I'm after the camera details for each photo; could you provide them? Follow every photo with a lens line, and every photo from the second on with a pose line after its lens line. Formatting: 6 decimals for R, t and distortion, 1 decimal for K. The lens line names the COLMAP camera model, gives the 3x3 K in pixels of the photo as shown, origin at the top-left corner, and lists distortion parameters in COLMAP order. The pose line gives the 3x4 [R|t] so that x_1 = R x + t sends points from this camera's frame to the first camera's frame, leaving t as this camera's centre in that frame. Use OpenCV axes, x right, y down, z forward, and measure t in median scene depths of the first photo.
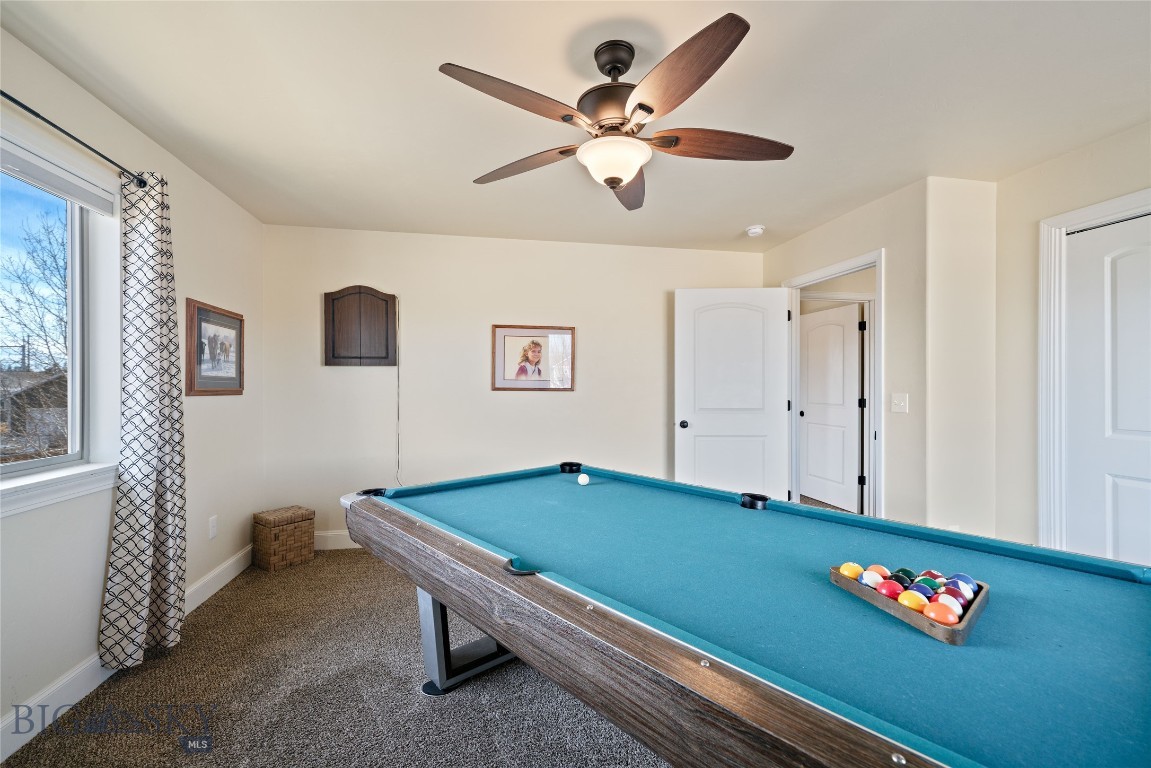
lens RADIAL K [[501.2, 0, 574.9], [0, 501.2, 387.0], [0, 0, 1]] dist [0.000498, -0.000118]
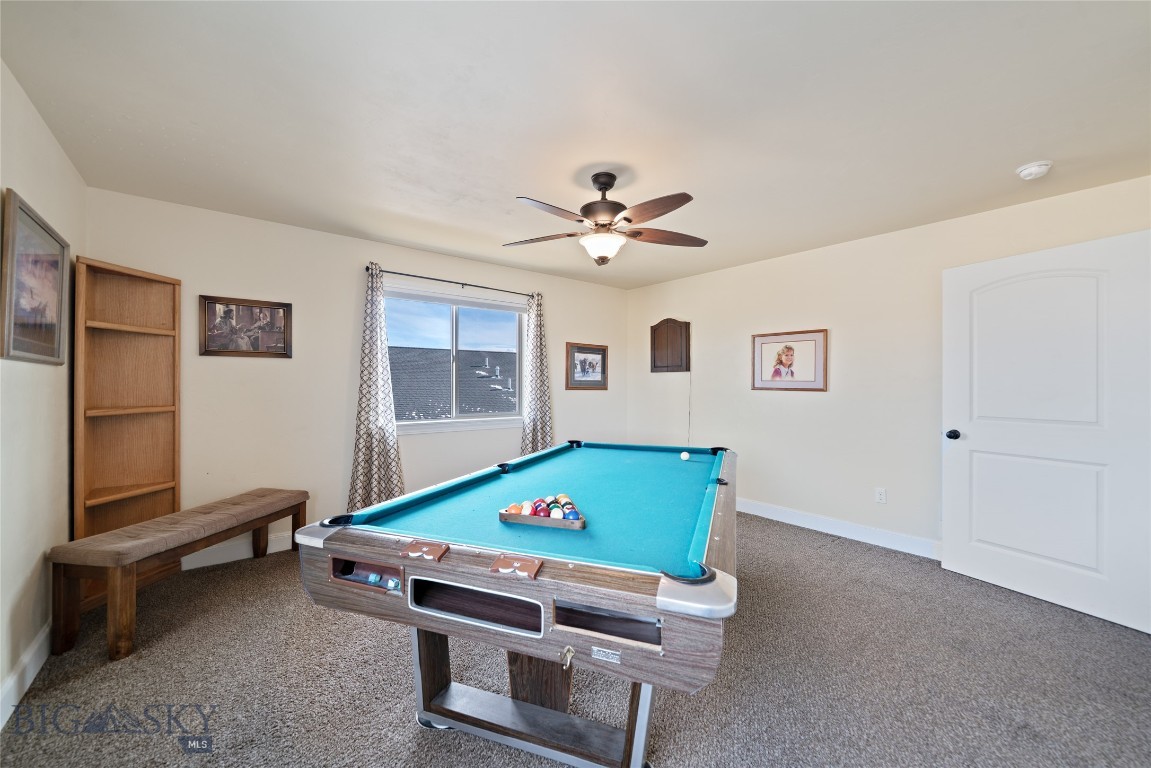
lens RADIAL K [[452.4, 0, 569.6], [0, 452.4, 380.2], [0, 0, 1]] dist [0.001437, 0.000039]
pose [[0.456502, -0.006226, -0.889700, 0.634398], [-0.006843, 0.999921, -0.010509, -0.001795], [0.889696, 0.010886, 0.456424, 0.119492]]
